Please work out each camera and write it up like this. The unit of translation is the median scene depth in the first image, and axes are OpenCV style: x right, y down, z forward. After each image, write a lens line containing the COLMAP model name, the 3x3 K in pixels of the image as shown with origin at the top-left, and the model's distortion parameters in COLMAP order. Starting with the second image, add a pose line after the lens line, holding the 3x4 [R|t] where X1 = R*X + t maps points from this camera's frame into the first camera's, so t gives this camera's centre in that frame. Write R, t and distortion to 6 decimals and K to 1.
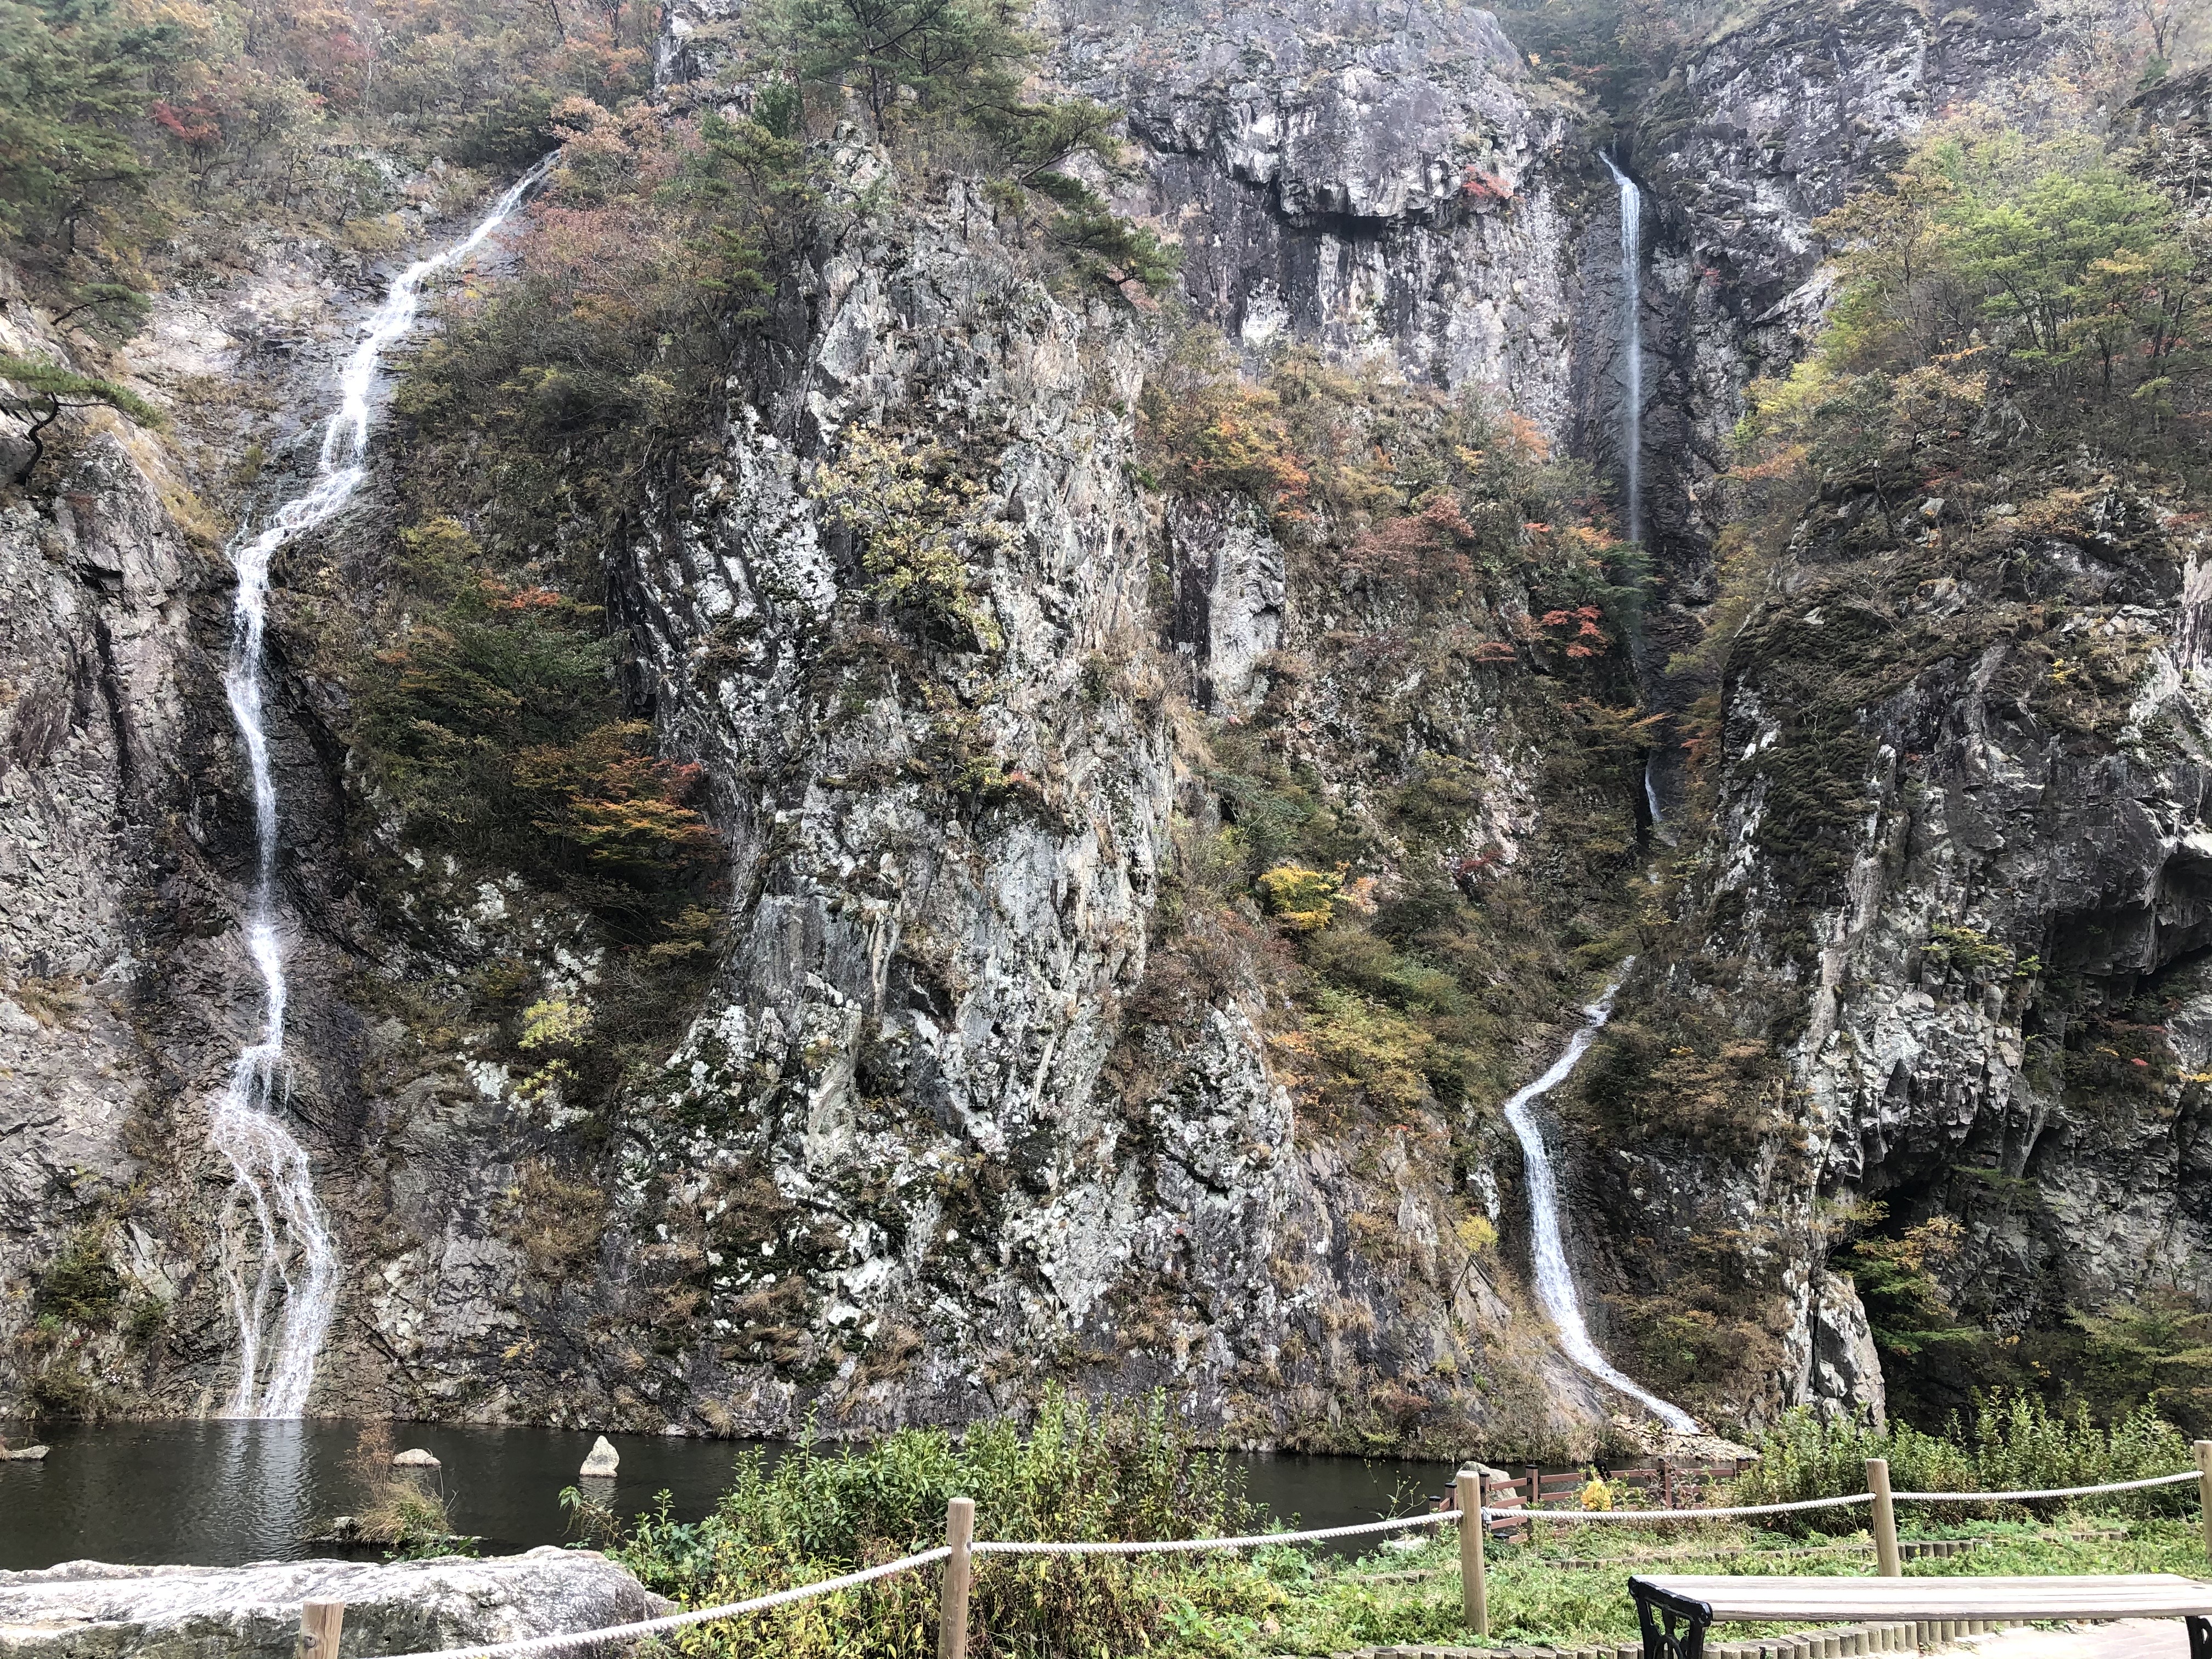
lens RADIAL K [[1769.0, 0, 1098.2], [0, 1769.0, 827.5], [0, 0, 1]] dist [0.037885, -0.035517]
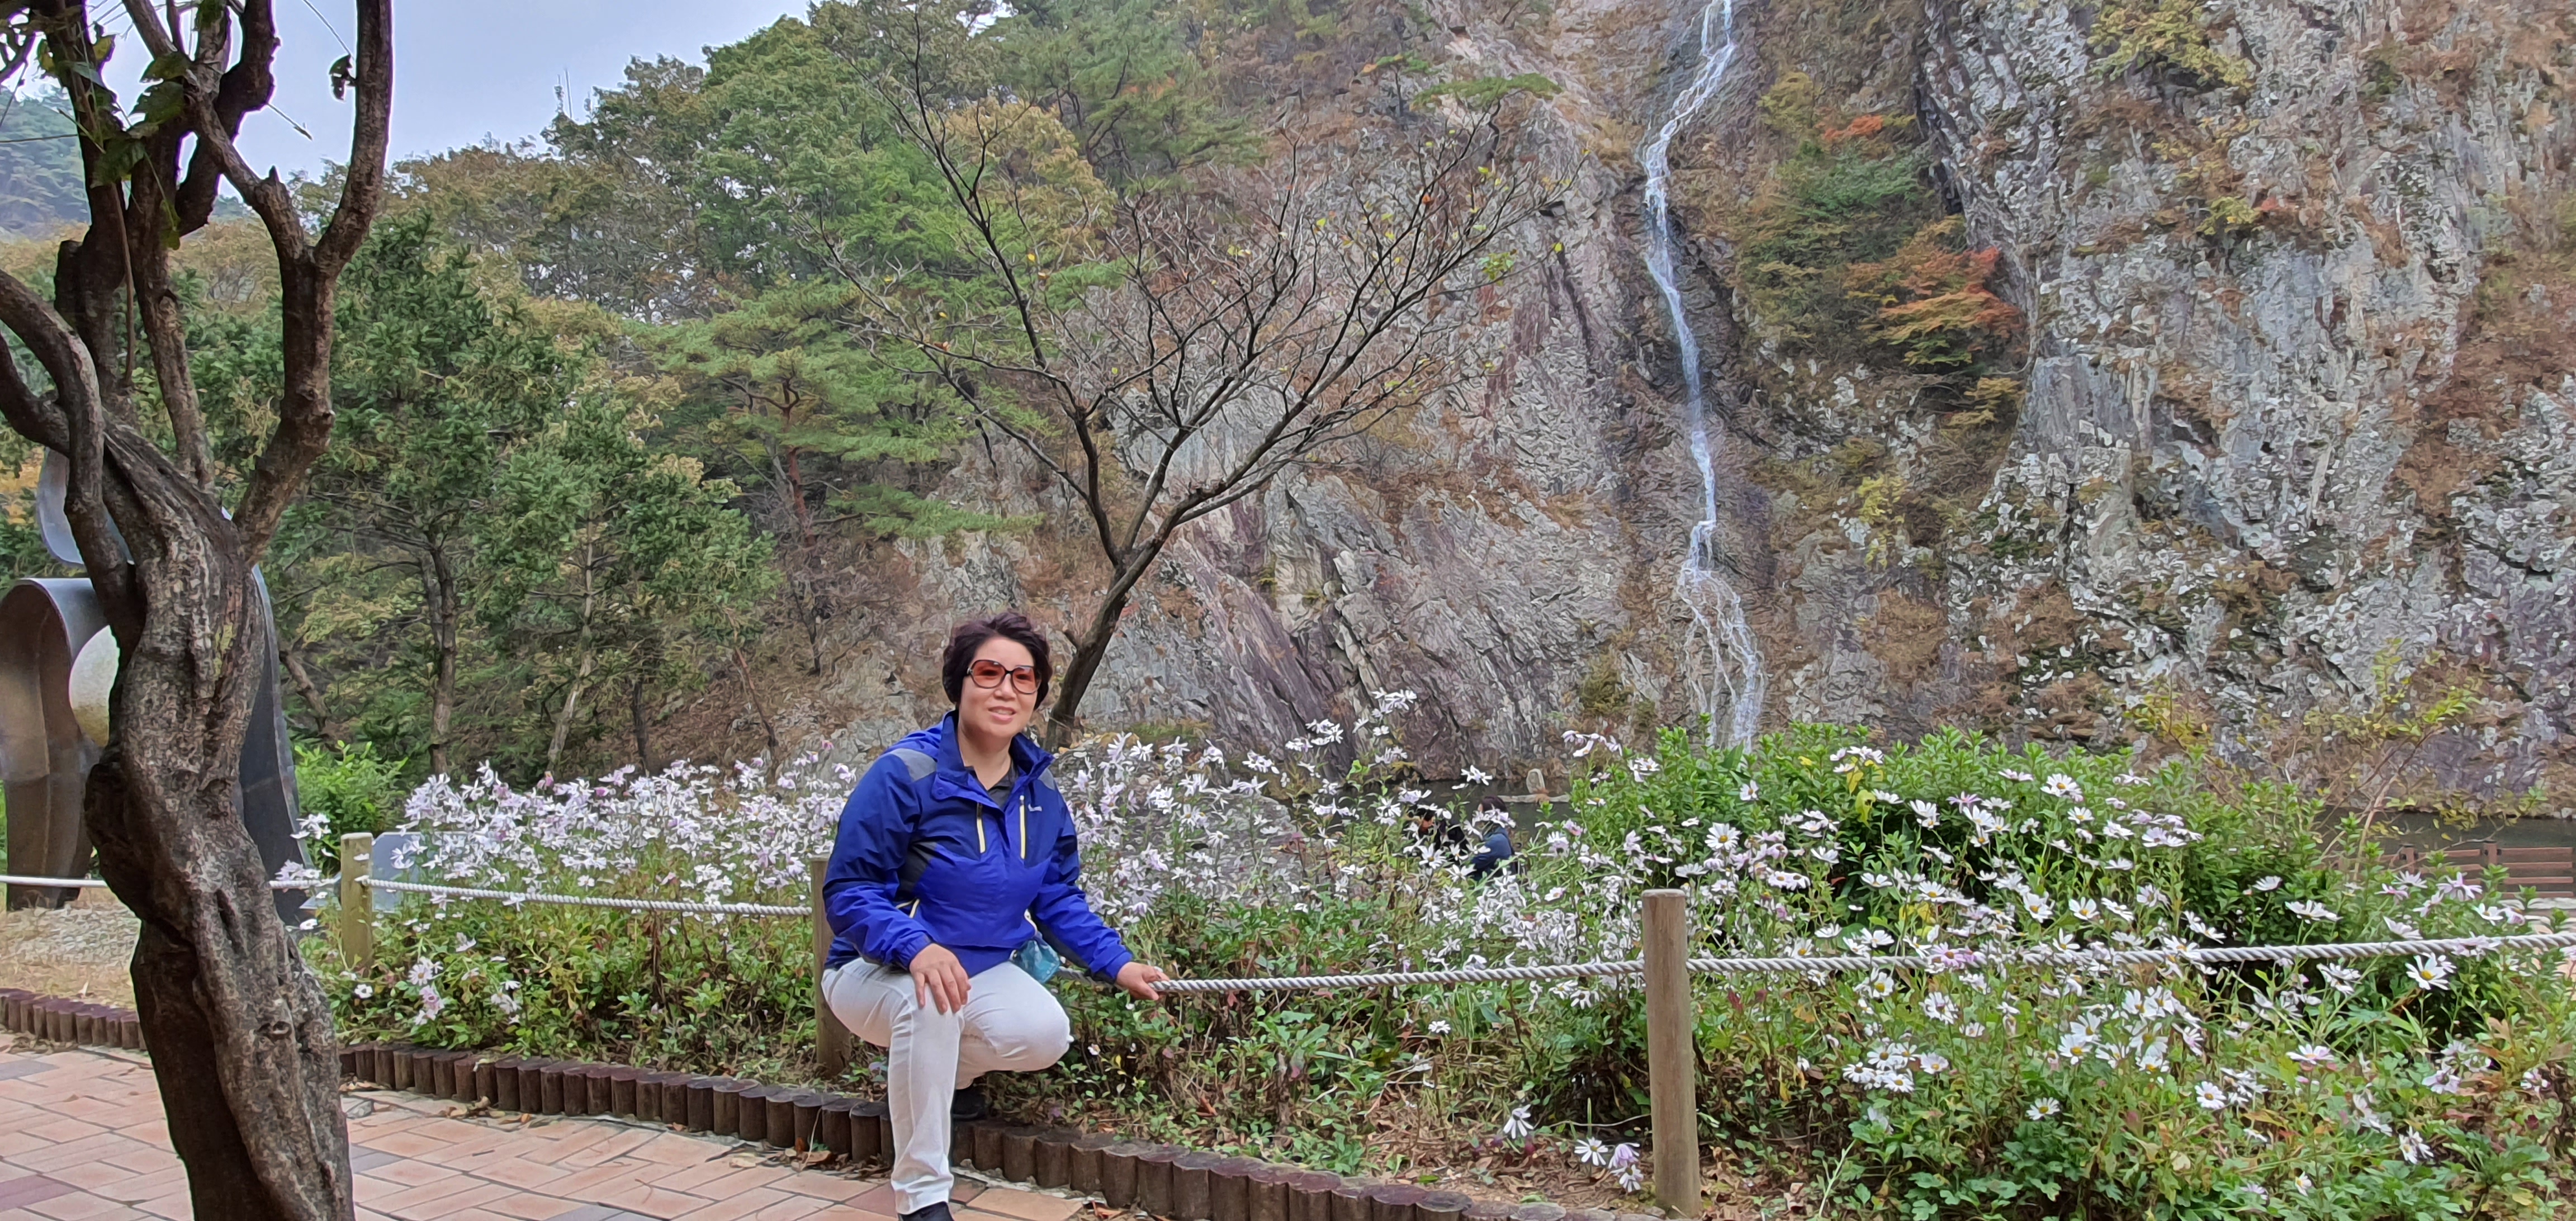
lens RADIAL K [[1663.3, 0, 1276.5], [0, 1663.3, 602.8], [0, 0, 1]] dist [0.000964, -0.001937]
pose [[0.685169, -0.065262, -0.725455, 0.233339], [0.222435, 0.967148, 0.123079, -0.048986], [0.693590, -0.245696, 0.677175, -0.125159]]
